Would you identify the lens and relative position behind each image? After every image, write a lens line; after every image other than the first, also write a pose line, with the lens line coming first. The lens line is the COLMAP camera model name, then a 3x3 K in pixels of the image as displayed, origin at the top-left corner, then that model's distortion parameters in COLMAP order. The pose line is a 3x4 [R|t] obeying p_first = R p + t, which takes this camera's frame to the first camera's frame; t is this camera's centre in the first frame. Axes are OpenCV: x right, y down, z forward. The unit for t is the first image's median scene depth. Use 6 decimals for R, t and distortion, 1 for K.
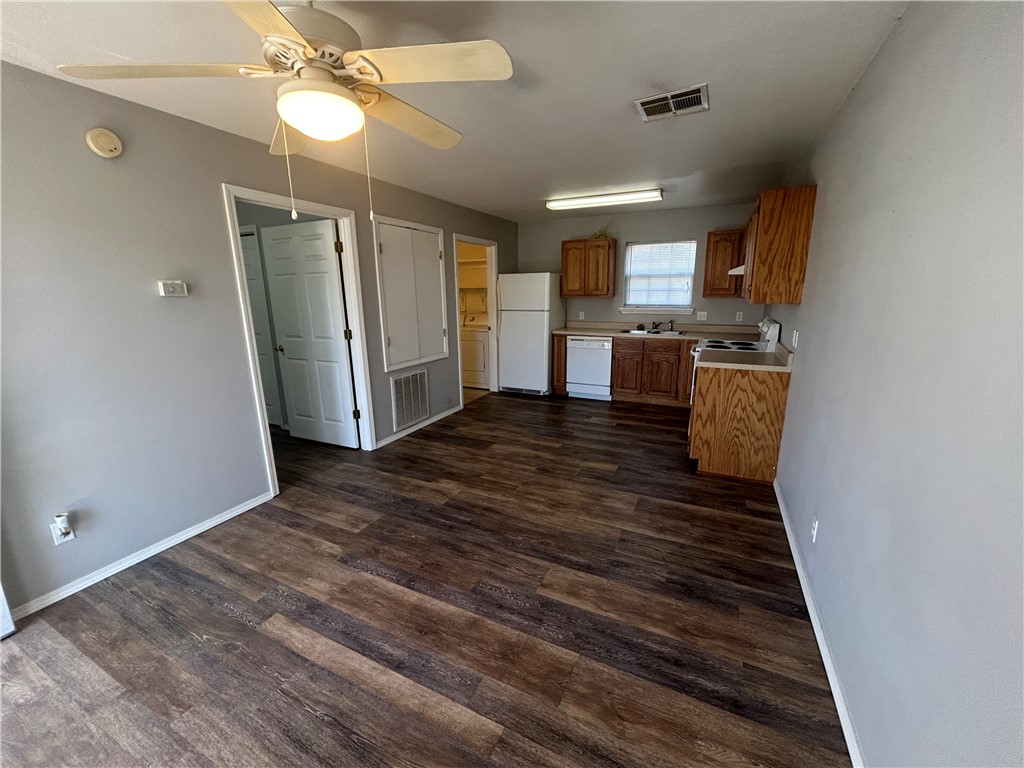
lens RADIAL K [[413.3, 0, 511.5], [0, 413.3, 382.6], [0, 0, 1]] dist [-0.000092, -0.000370]
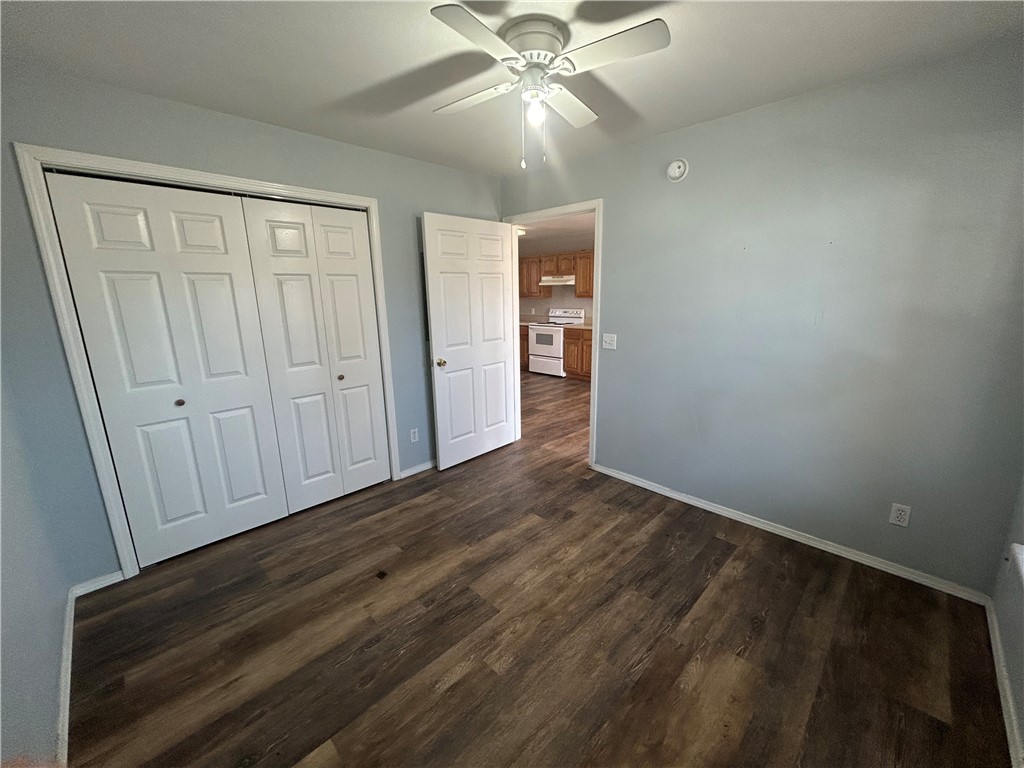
lens RADIAL K [[413.3, 0, 513.2], [0, 413.3, 381.9], [0, 0, 1]] dist [-0.000092, -0.000370]
pose [[0.320860, -0.195649, 0.926699, -1.311528], [0.220775, 0.966929, 0.127701, -0.120431], [-0.921036, 0.163617, 0.353443, 0.601248]]
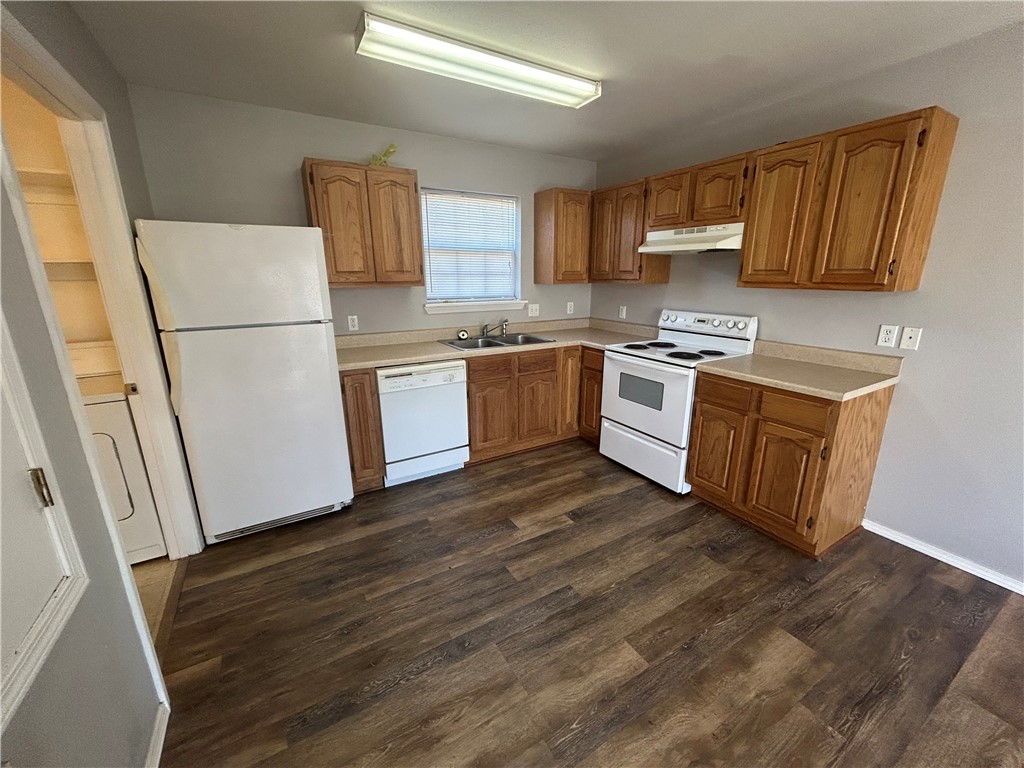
lens RADIAL K [[413.3, 0, 513.1], [0, 413.3, 381.8], [0, 0, 1]] dist [-0.000092, -0.000370]
pose [[0.549224, -0.205214, 0.810086, -0.228293], [0.182383, 0.975447, 0.123451, -0.184106], [-0.815530, 0.079944, 0.573166, 0.858541]]
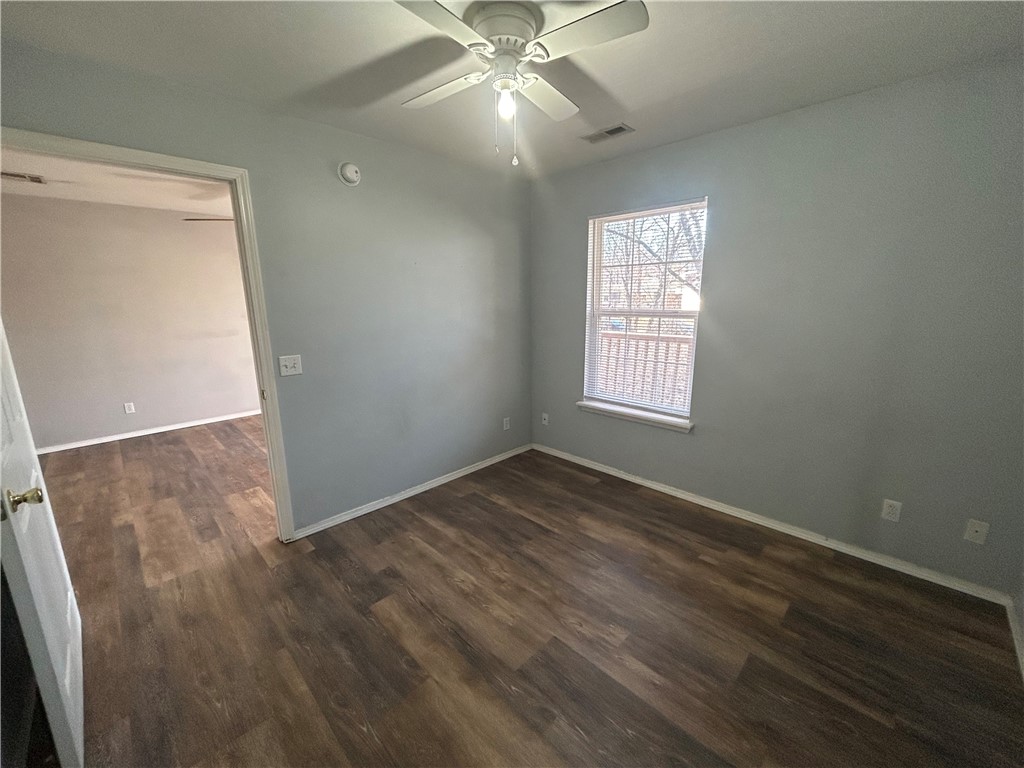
lens RADIAL K [[413.3, 0, 513.7], [0, 413.3, 381.3], [0, 0, 1]] dist [-0.000092, -0.000370]
pose [[-0.947412, -0.039605, 0.317555, -0.998573], [0.096399, 0.910900, 0.401209, -0.245125], [-0.305151, 0.410722, -0.859180, 1.137077]]
